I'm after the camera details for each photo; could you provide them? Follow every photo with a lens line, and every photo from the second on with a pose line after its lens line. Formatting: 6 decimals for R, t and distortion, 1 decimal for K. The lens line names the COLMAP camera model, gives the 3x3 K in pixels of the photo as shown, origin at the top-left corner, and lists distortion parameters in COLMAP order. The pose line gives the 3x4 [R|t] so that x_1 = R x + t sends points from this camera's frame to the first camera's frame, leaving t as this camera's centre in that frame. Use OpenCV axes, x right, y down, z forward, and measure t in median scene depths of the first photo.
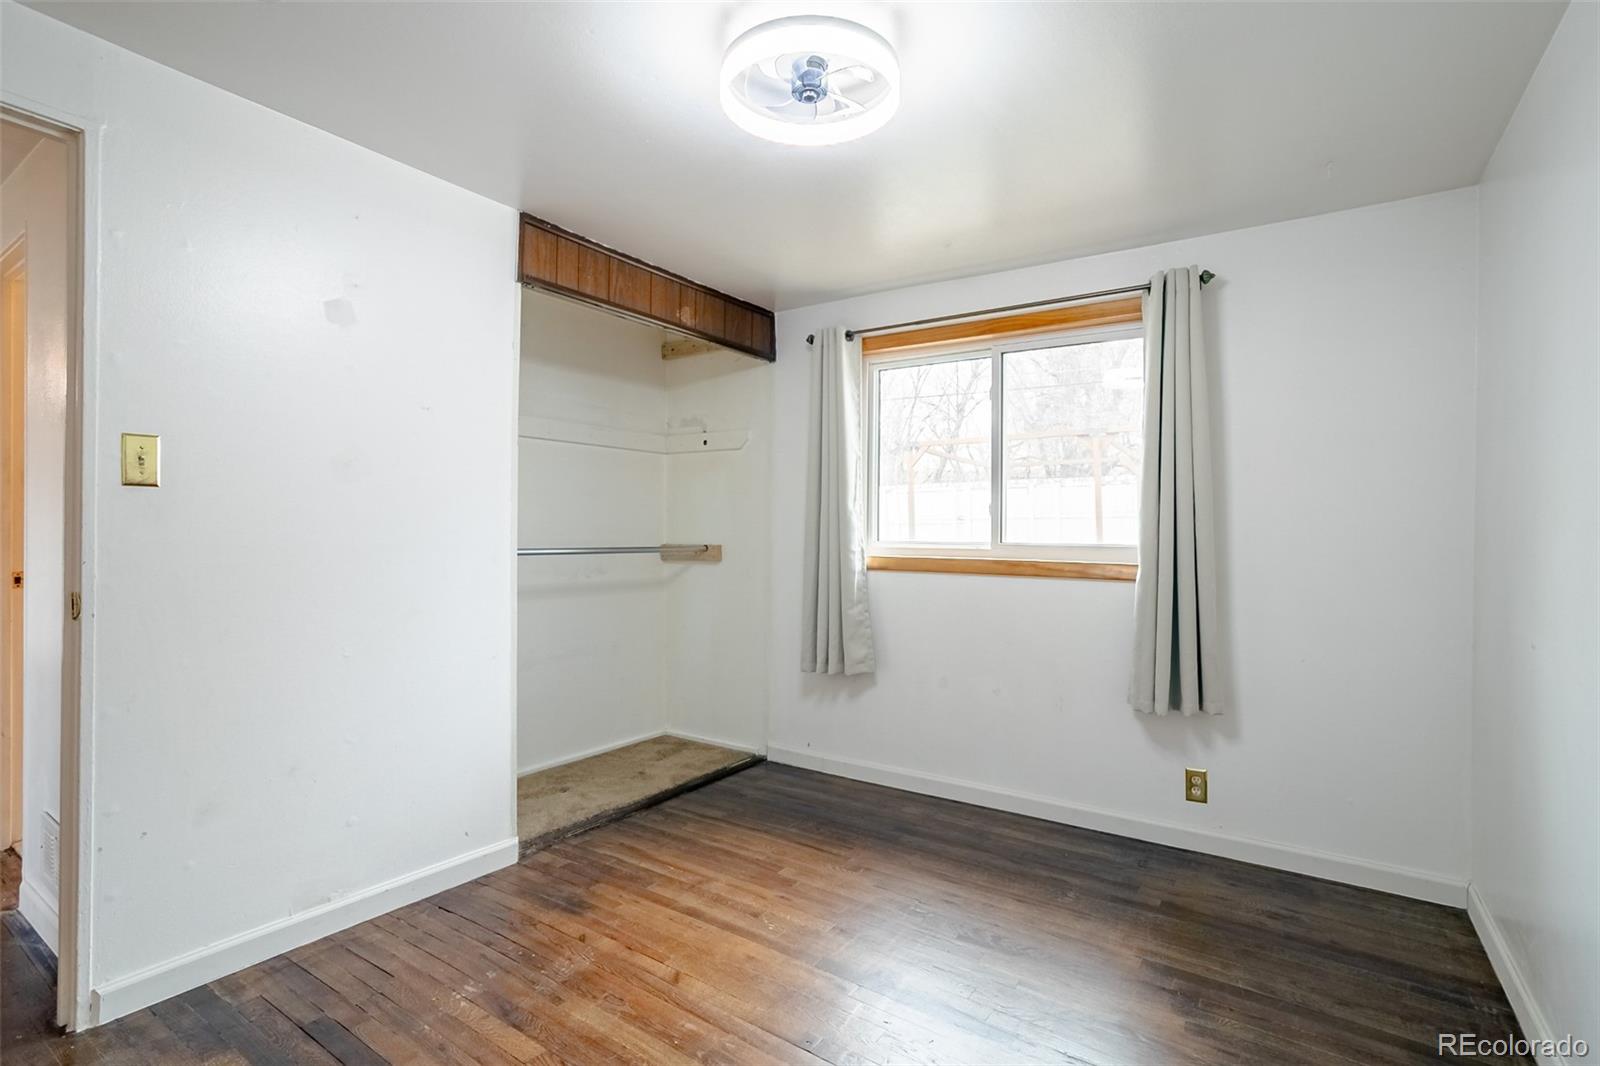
lens RADIAL K [[786.6, 0, 791.9], [0, 786.6, 535.3], [0, 0, 1]] dist [-0.078682, 0.039141]
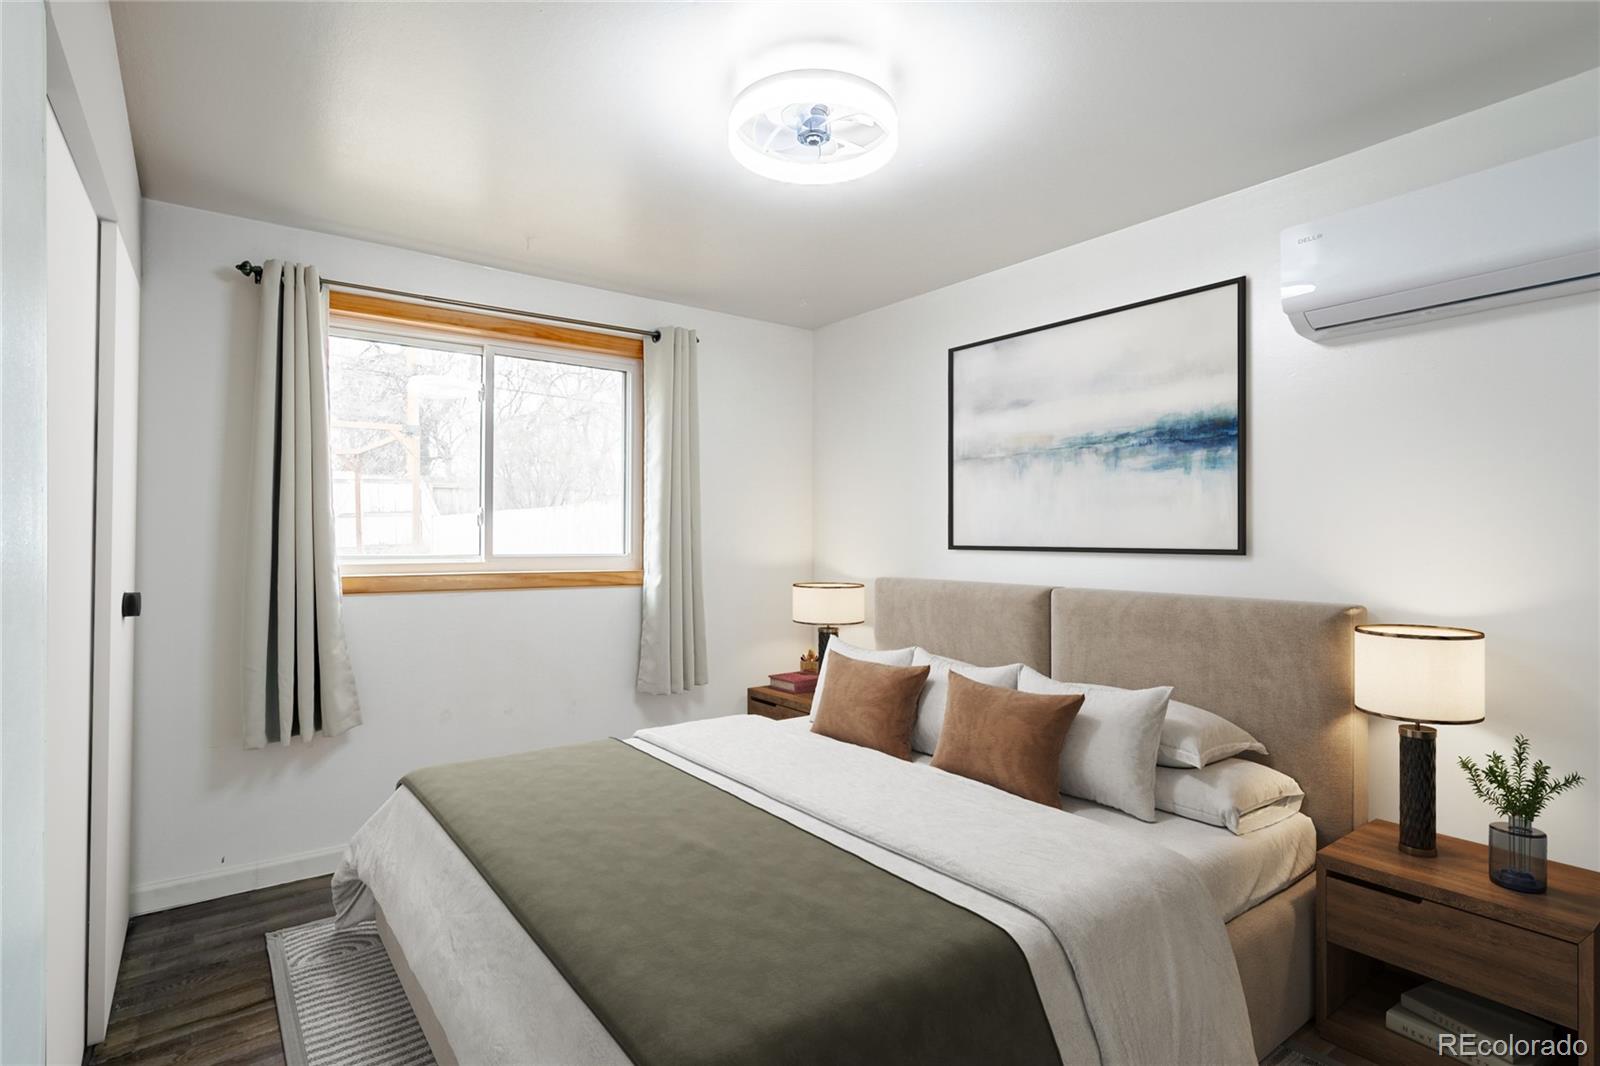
lens RADIAL K [[795.8, 0, 791.6], [0, 795.8, 535.5], [0, 0, 1]] dist [-0.081084, 0.043262]
pose [[0.287993, -0.003294, 0.957627, -0.584213], [0.007033, 0.999974, 0.001324, -0.013956], [-0.957607, 0.006353, 0.288009, 0.414045]]
